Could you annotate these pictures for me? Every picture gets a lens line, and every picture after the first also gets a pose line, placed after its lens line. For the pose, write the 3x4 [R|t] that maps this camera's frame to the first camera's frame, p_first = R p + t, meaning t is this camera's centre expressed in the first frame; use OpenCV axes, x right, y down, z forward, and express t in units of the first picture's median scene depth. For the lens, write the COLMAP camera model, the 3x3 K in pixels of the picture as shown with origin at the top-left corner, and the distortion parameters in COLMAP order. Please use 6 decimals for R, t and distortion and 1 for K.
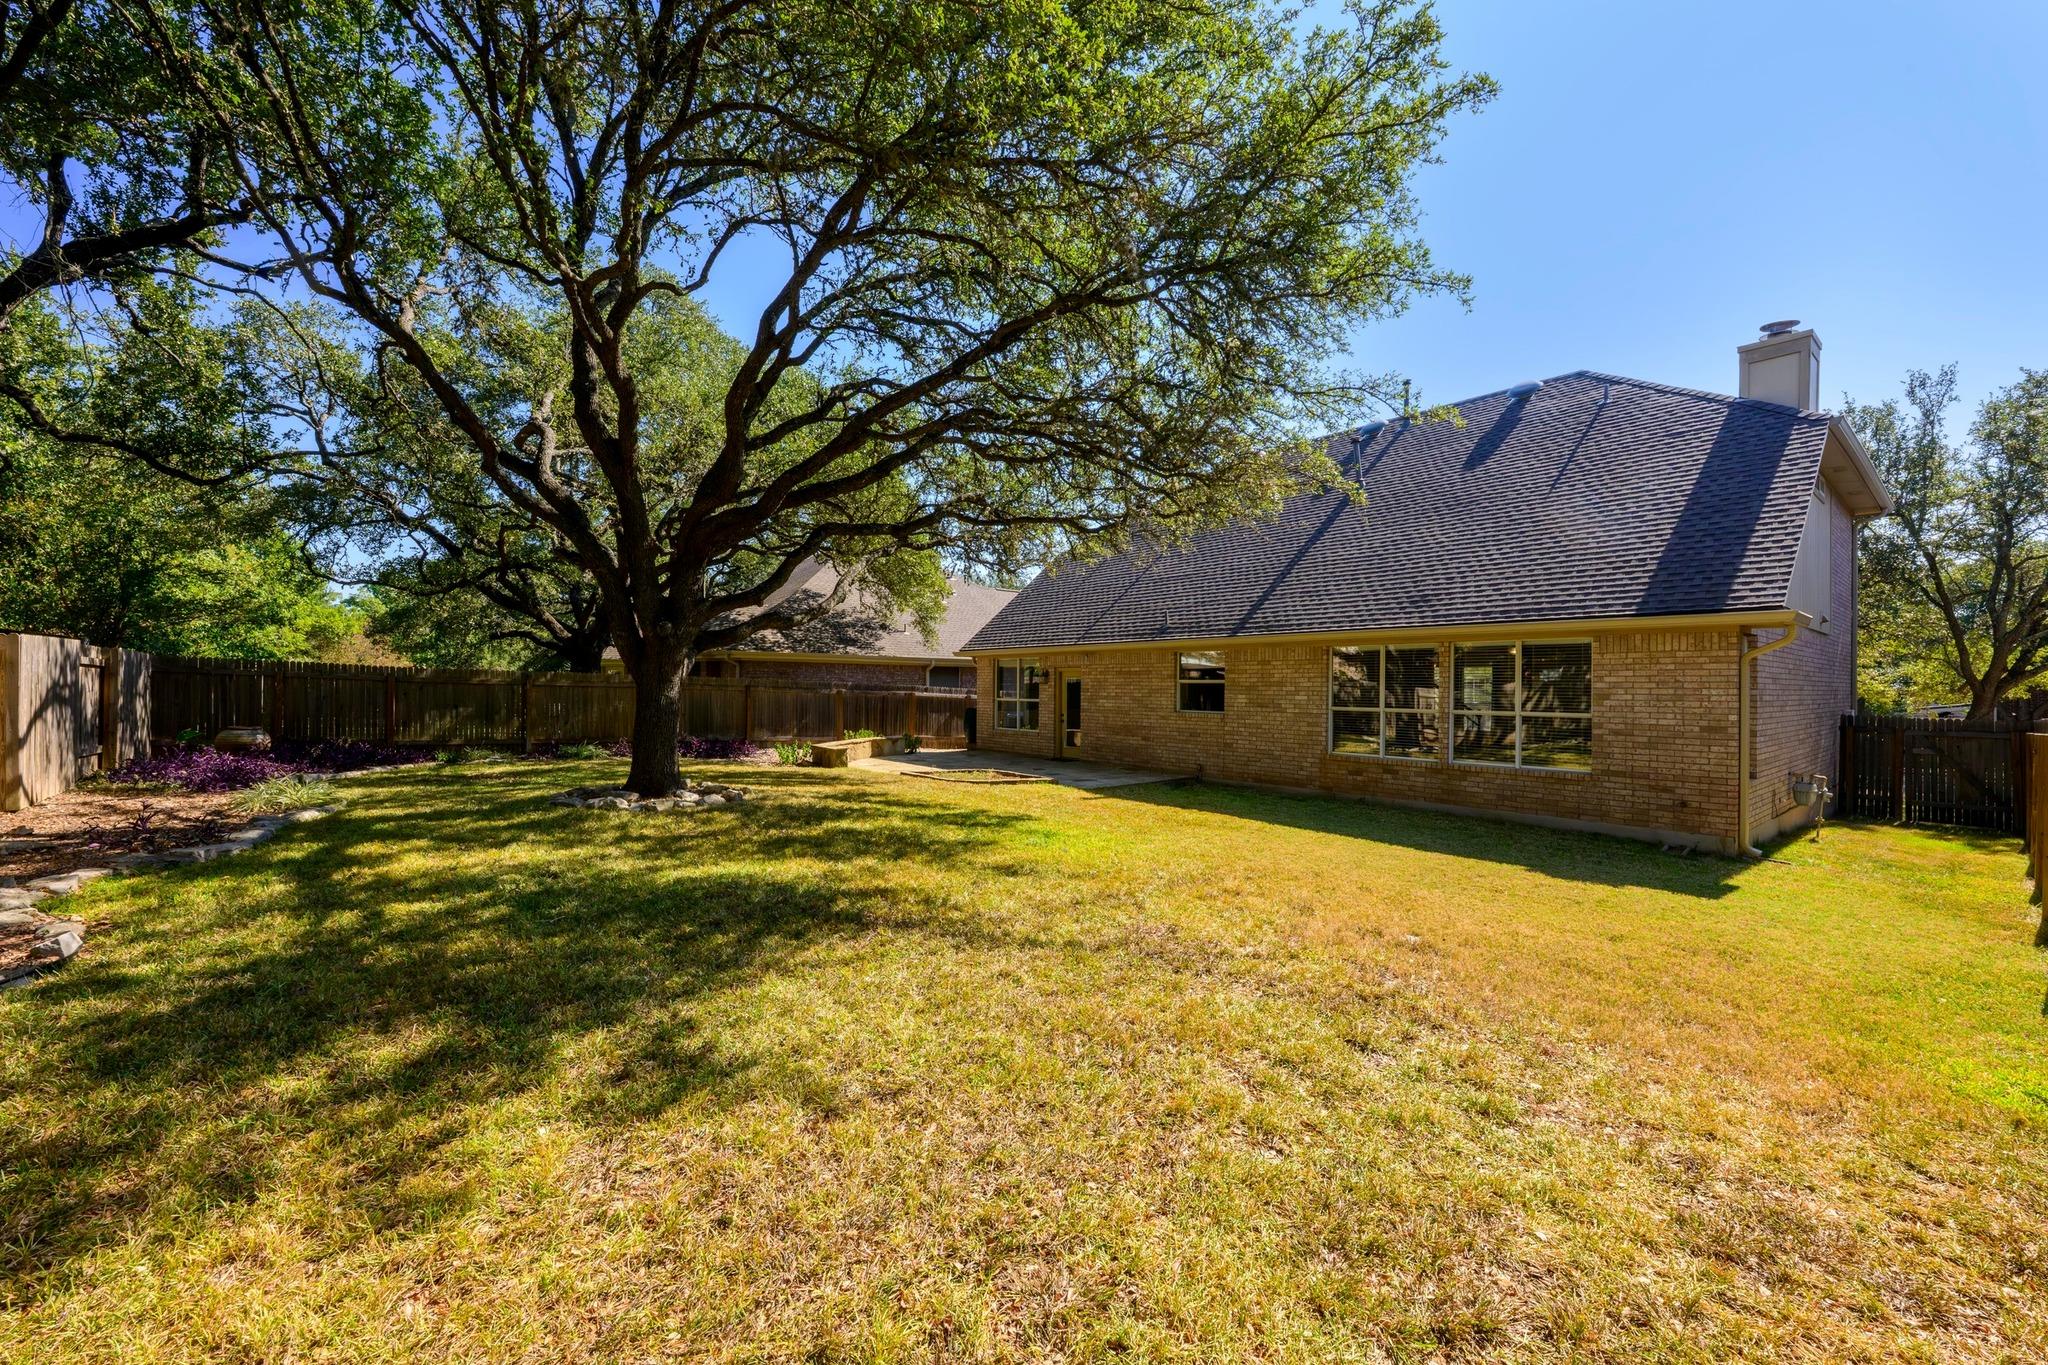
lens RADIAL K [[844.1, 0, 1024.0], [0, 844.1, 682.5], [0, 0, 1]] dist [0.000017, -0.000017]
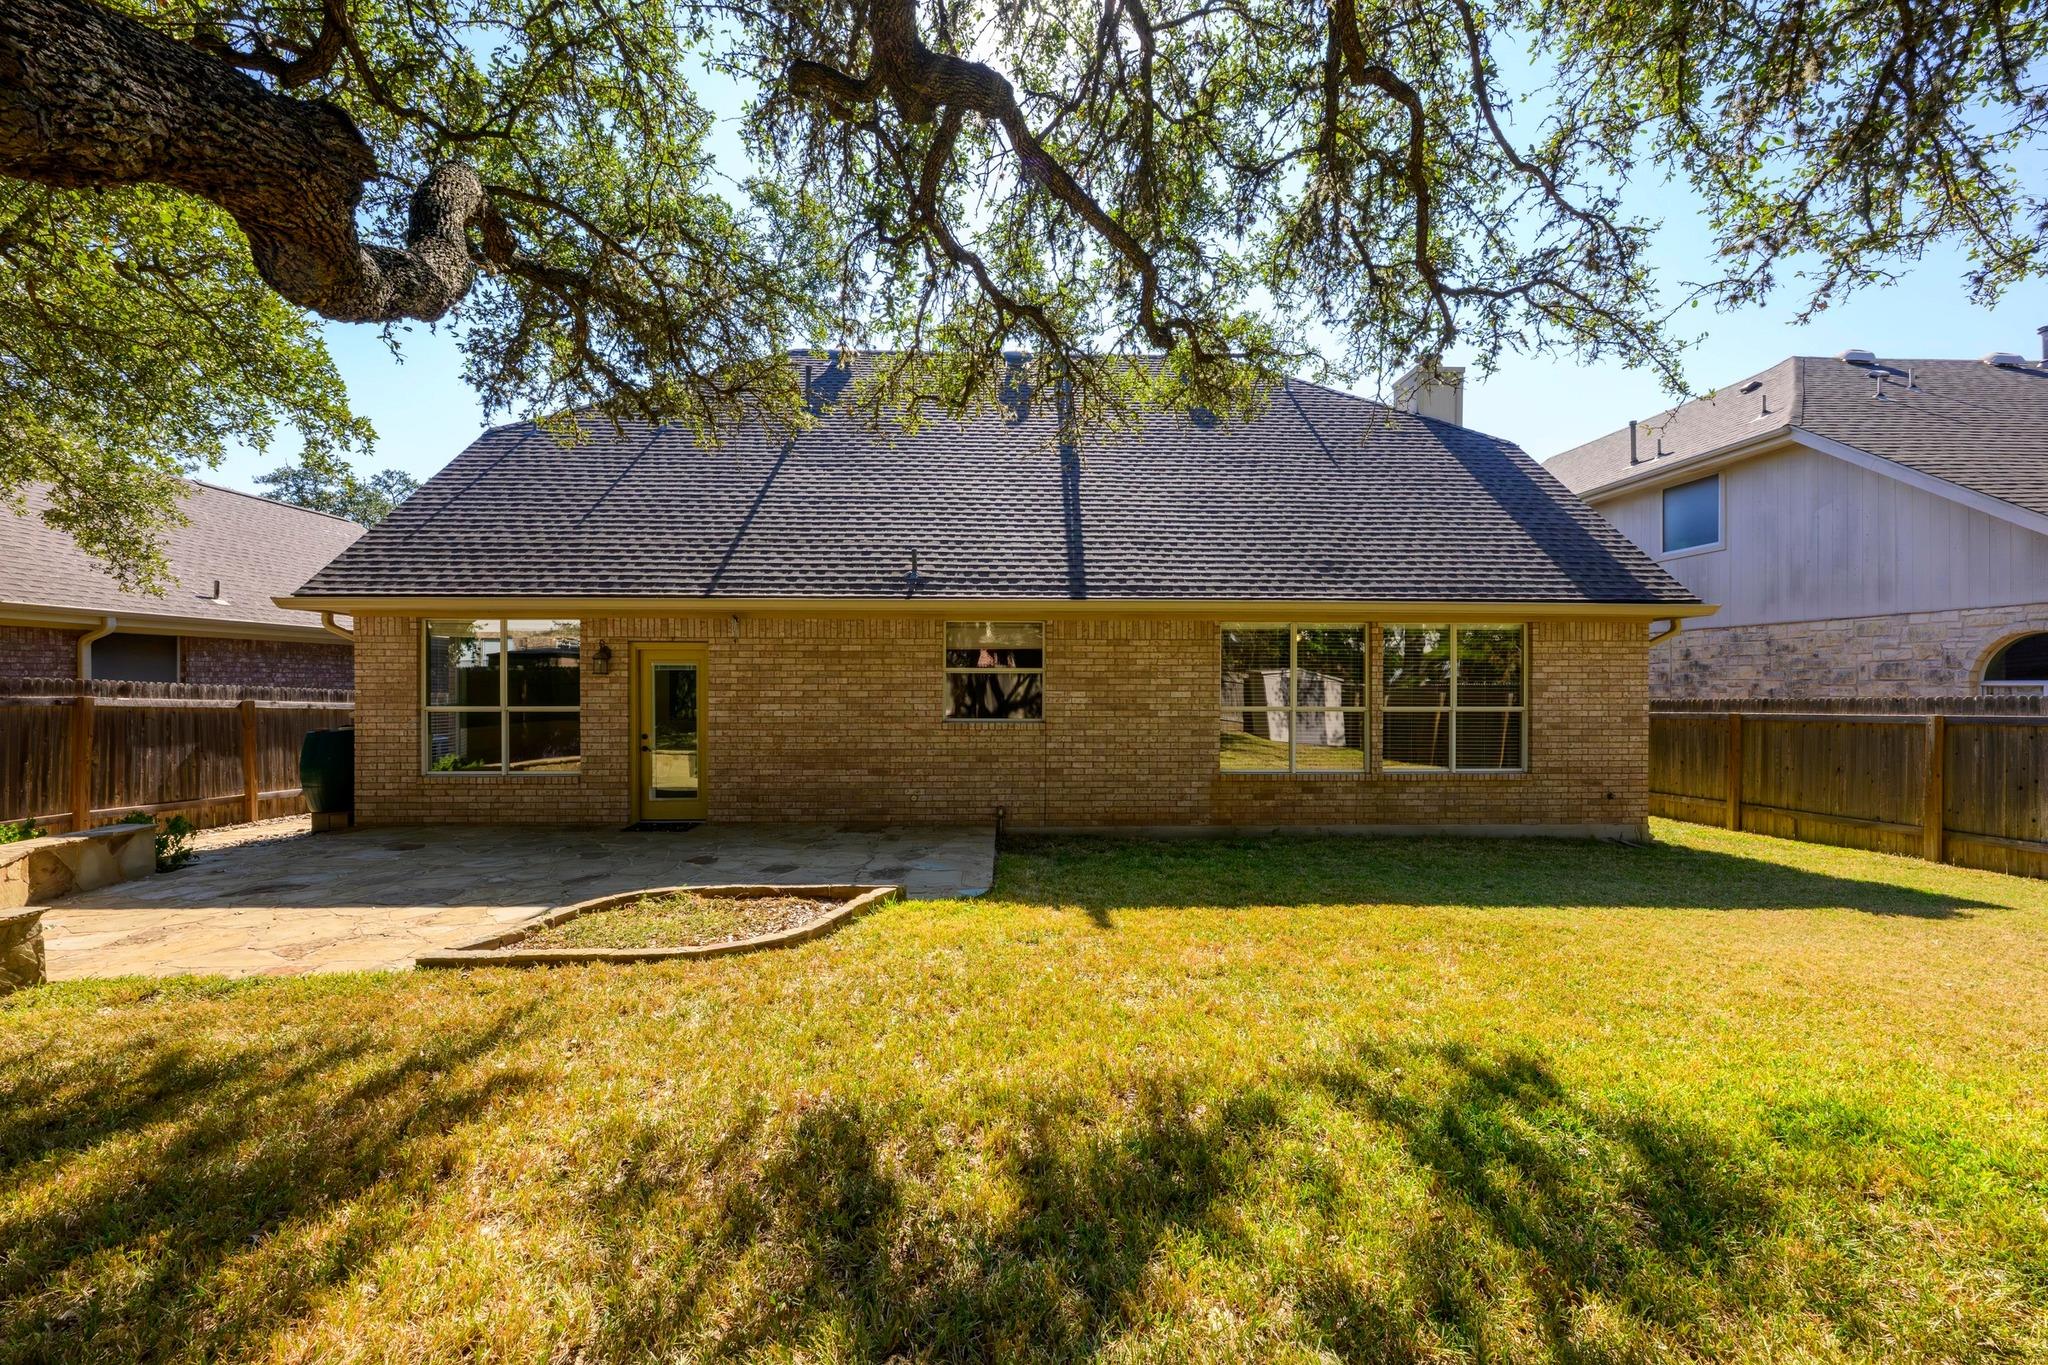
lens RADIAL K [[844.1, 0, 1024.0], [0, 844.1, 682.5], [0, 0, 1]] dist [0.000017, -0.000017]
pose [[0.590374, -0.011701, 0.807045, -0.270048], [-0.001127, 0.999882, 0.015321, -0.001757], [-0.807129, -0.009954, 0.590291, 0.627069]]
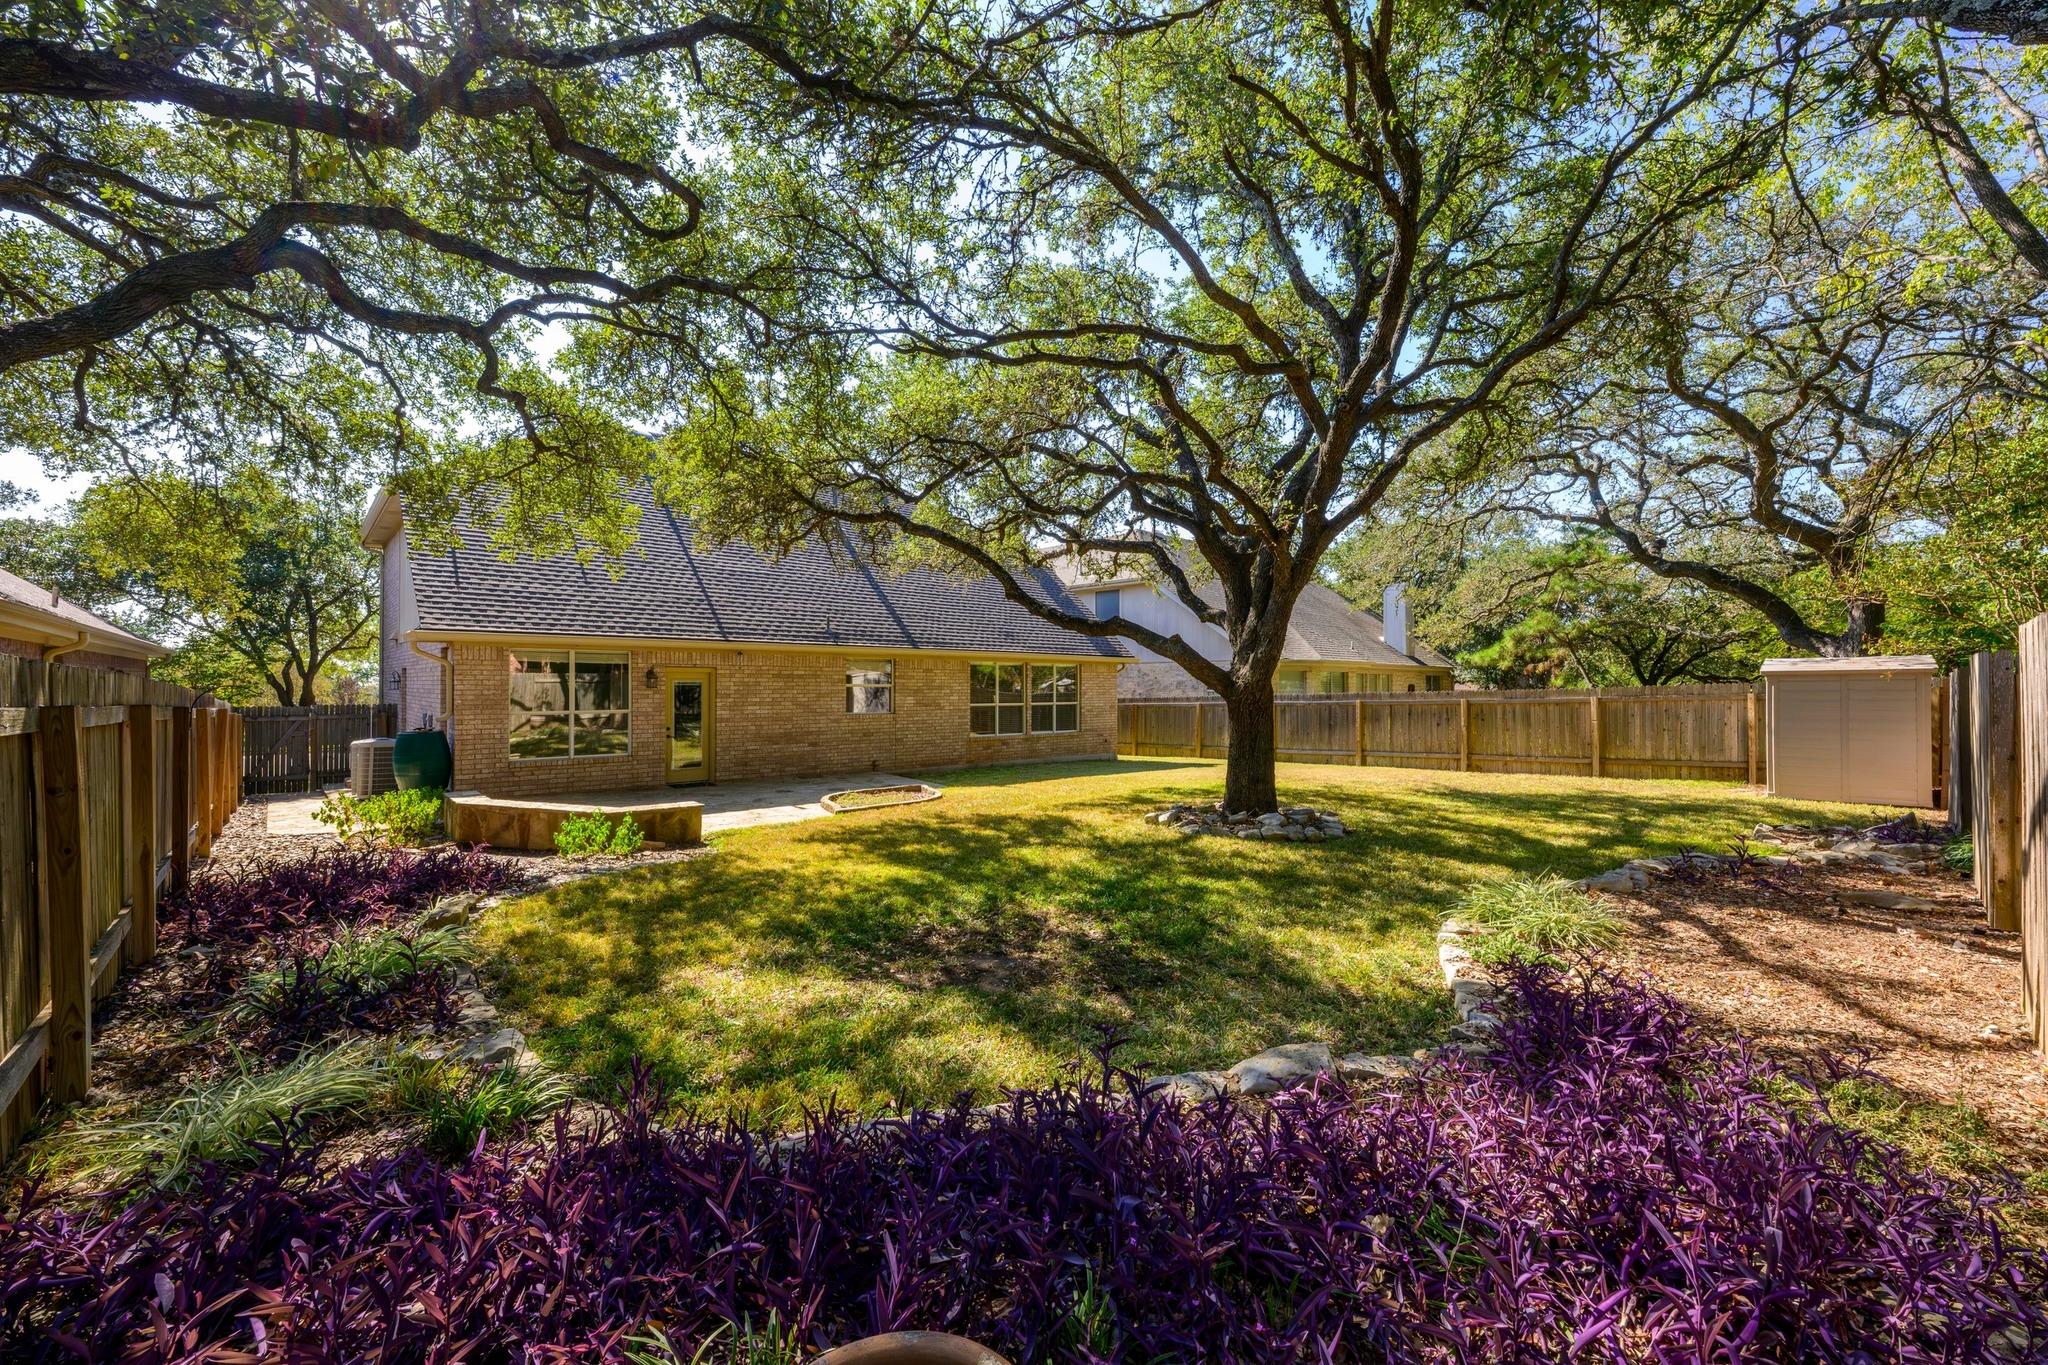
lens RADIAL K [[844.1, 0, 1024.0], [0, 844.1, 682.5], [0, 0, 1]] dist [0.000017, -0.000017]
pose [[-0.060238, -0.011483, 0.998118, -0.885116], [-0.011290, 0.999878, 0.010821, -0.018473], [-0.998120, -0.010617, -0.060360, 0.867417]]
